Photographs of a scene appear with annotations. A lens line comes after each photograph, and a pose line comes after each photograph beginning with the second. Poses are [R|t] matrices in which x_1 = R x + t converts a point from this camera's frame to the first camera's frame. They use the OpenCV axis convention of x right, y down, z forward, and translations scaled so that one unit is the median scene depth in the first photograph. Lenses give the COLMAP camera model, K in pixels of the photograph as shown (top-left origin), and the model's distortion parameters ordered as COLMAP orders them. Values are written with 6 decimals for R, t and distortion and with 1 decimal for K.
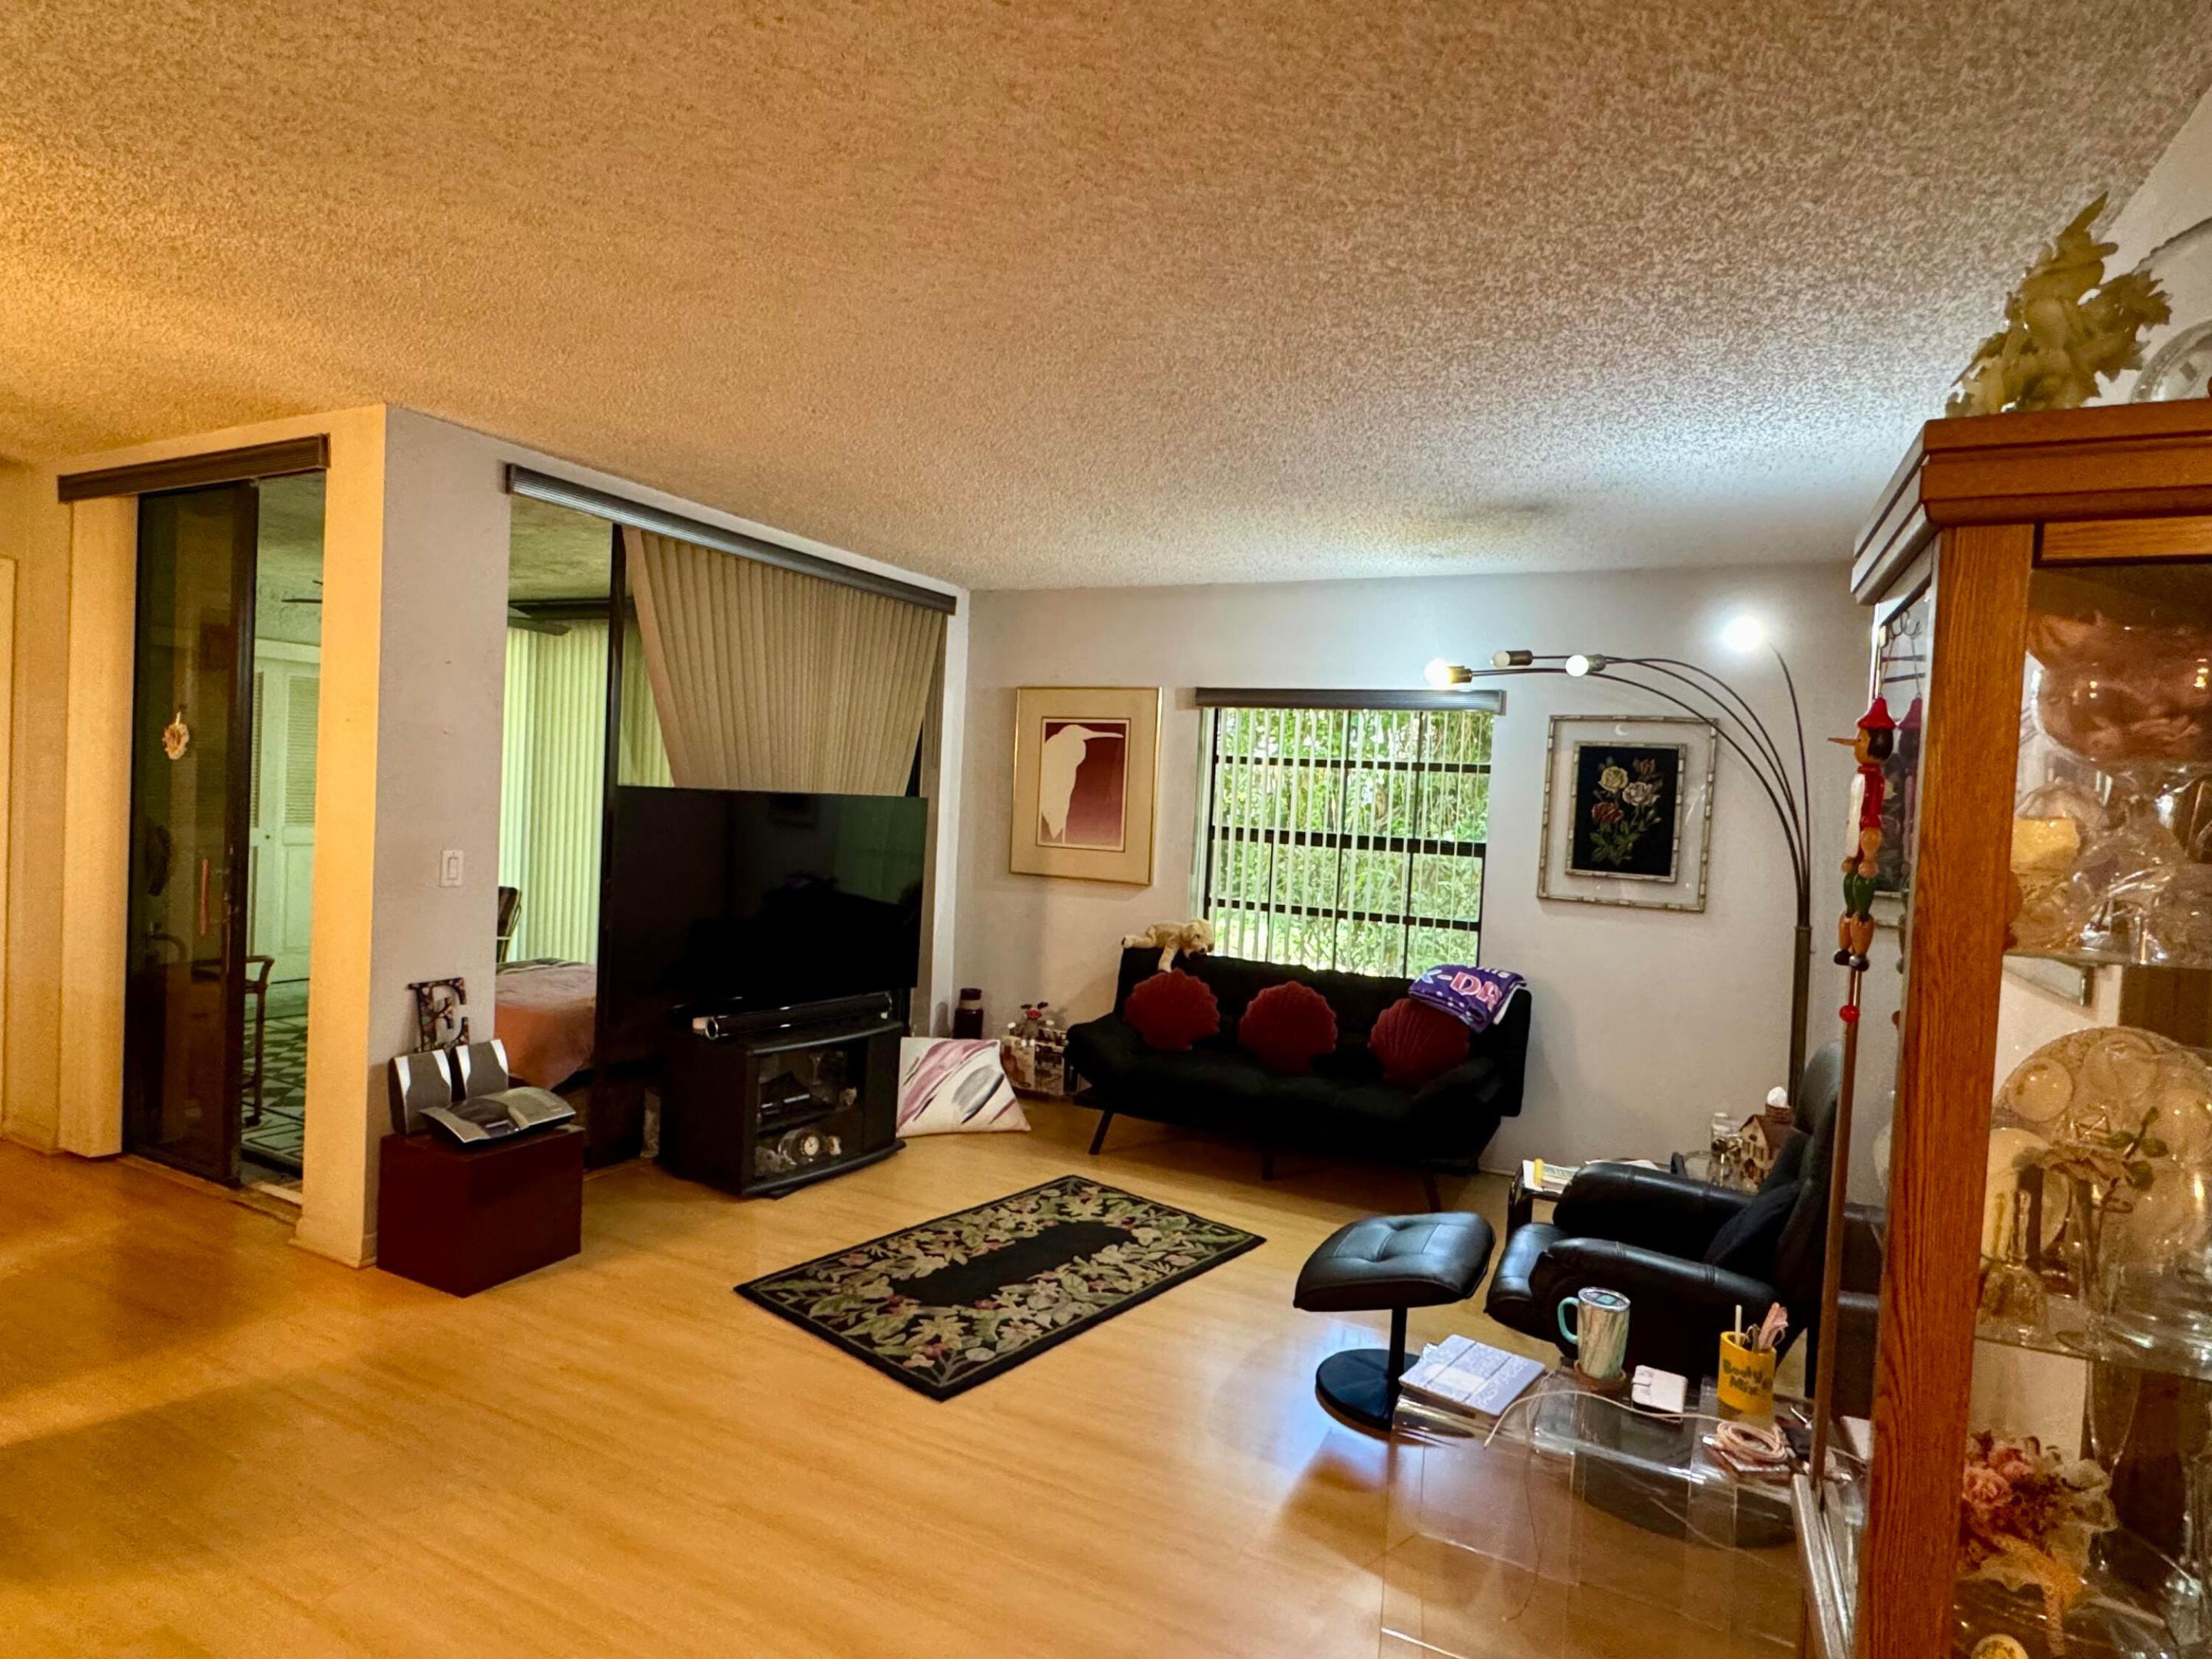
lens RADIAL K [[1176.7, 0, 1109.2], [0, 1176.7, 826.4], [0, 0, 1]] dist [-0.000937, 0.001767]
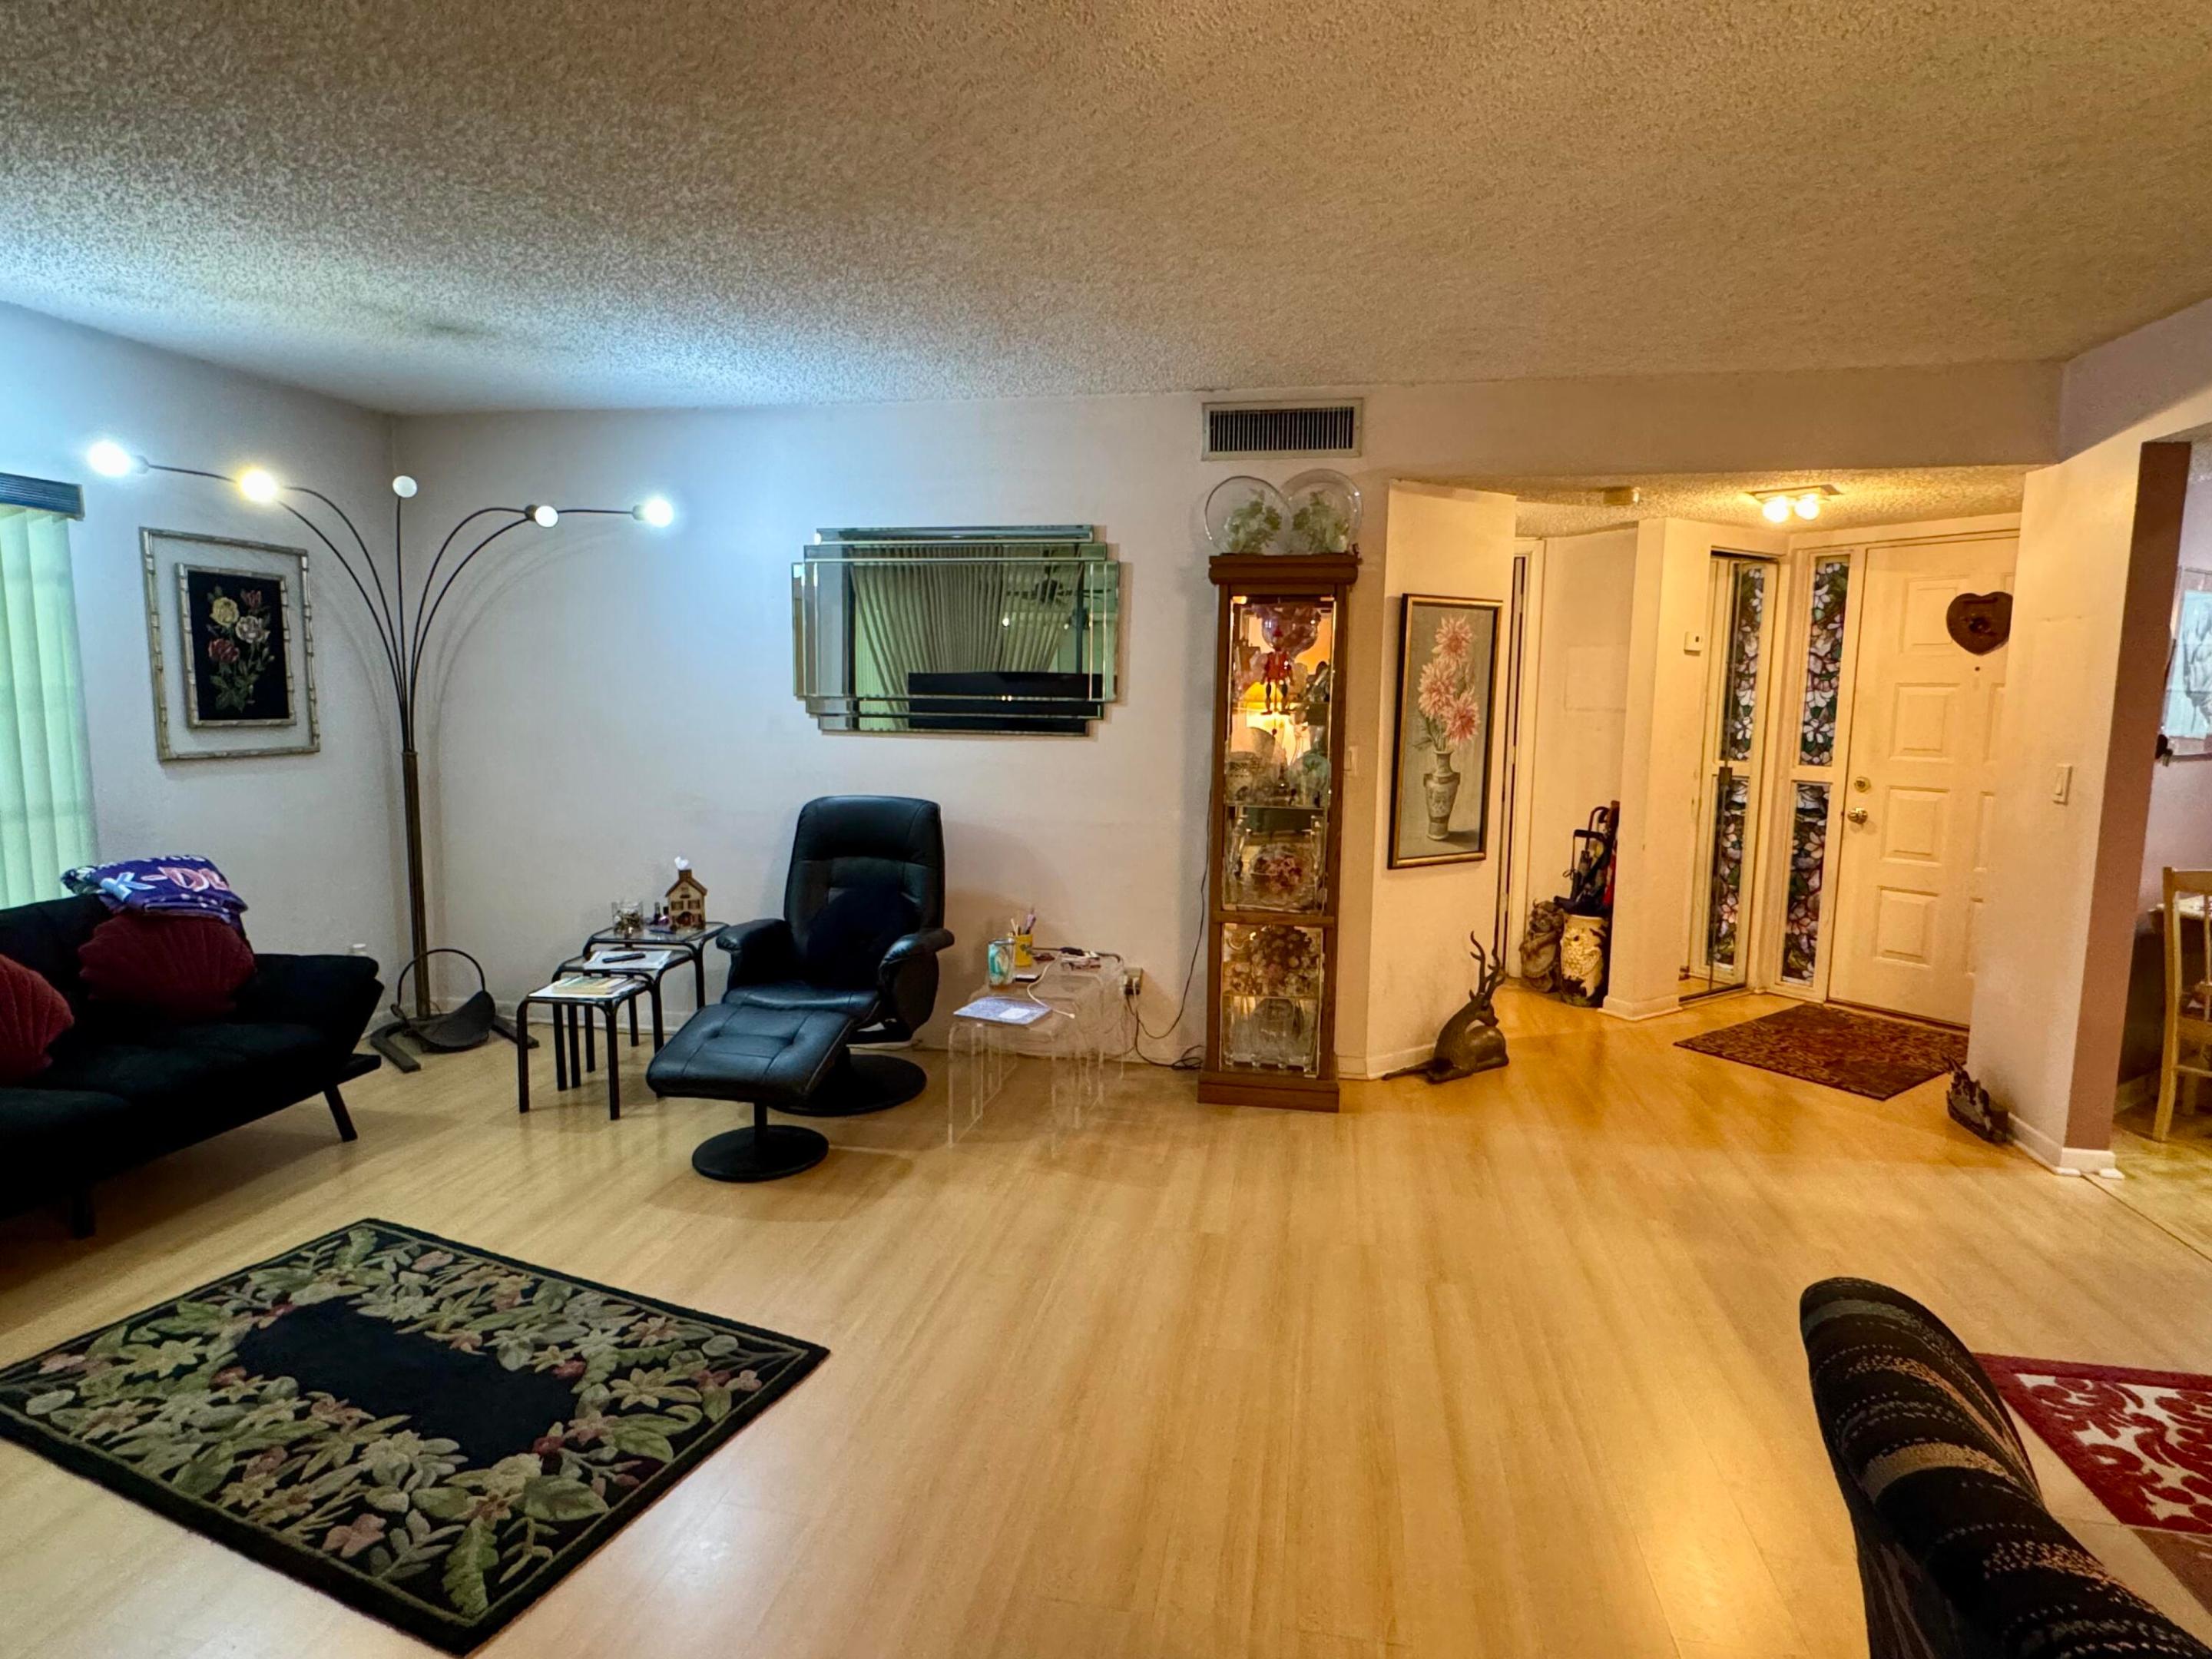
lens RADIAL K [[1176.7, 0, 1103.7], [0, 1176.7, 826.4], [0, 0, 1]] dist [-0.000937, 0.001767]
pose [[-0.268815, -0.168765, 0.948292, -0.700178], [0.001335, 0.984464, 0.175581, -0.042684], [-0.963191, 0.048465, -0.264413, 0.728225]]
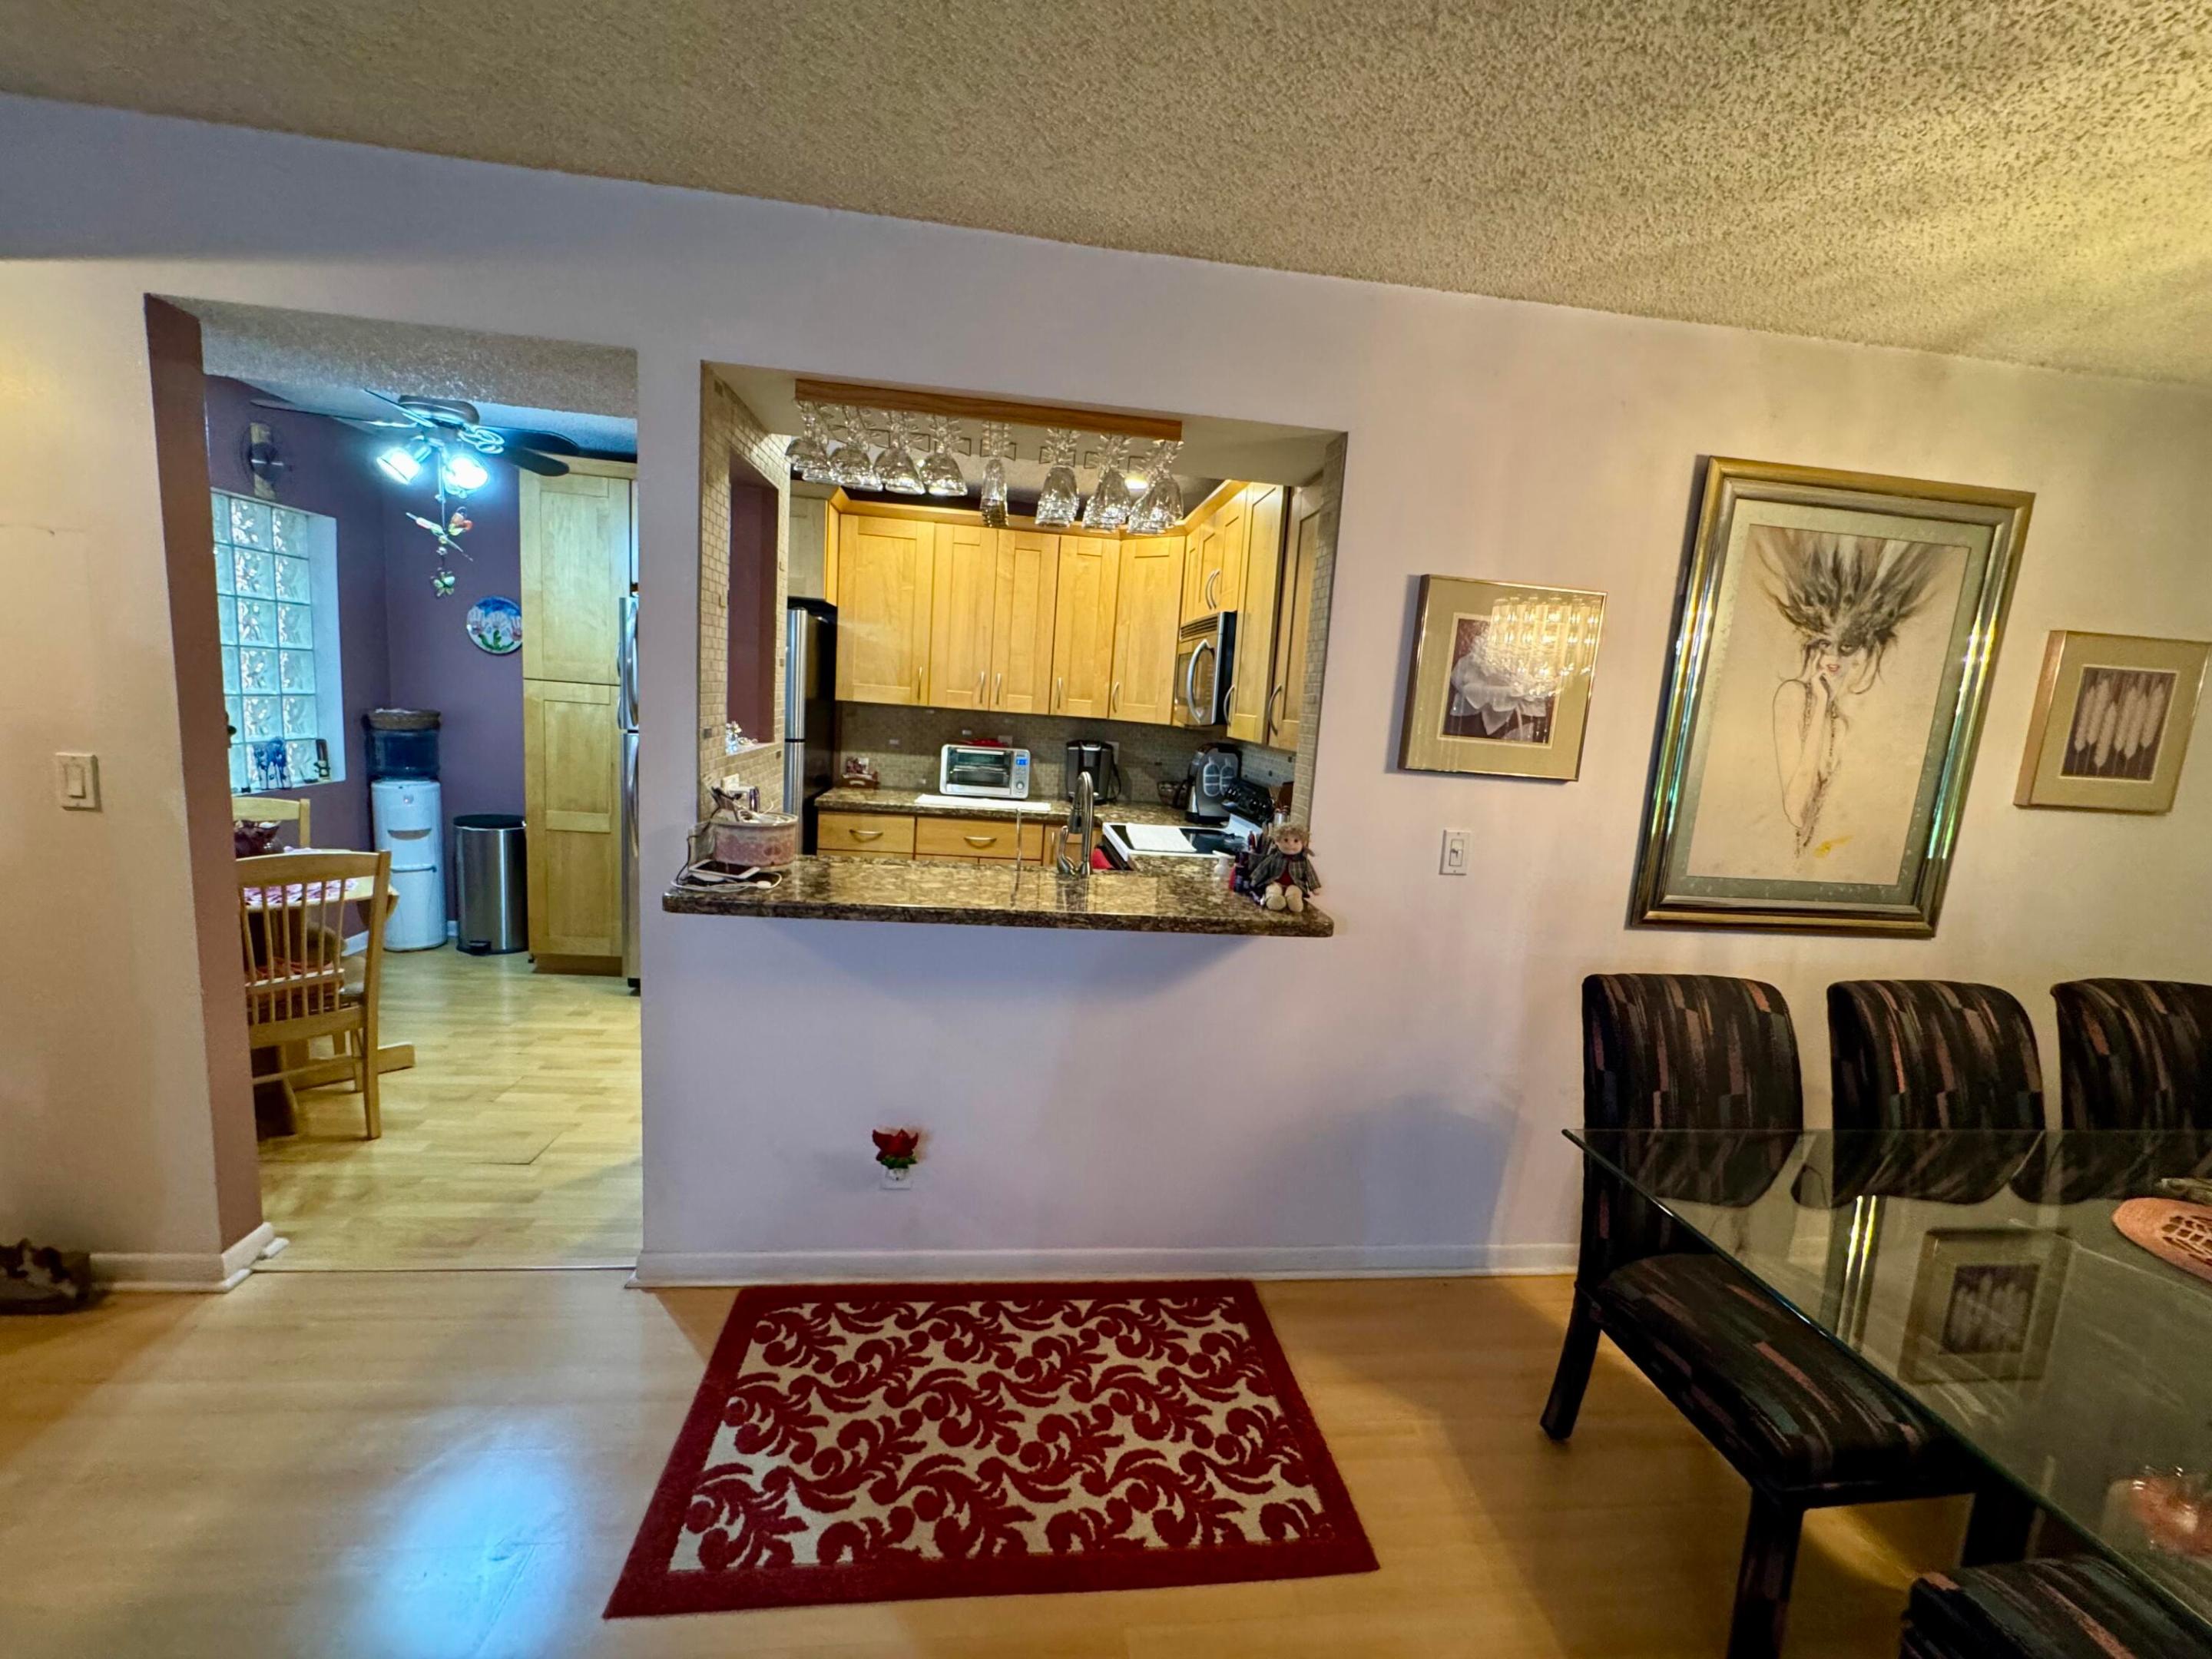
lens RADIAL K [[885.1, 0, 1108.2], [0, 885.1, 824.6], [0, 0, 1]] dist [-0.001988, 0.000645]
pose [[-0.829105, -0.031075, -0.558228, -0.216955], [-0.129494, 0.981977, 0.137666, -0.026245], [0.543890, 0.186426, -0.818186, 0.451071]]
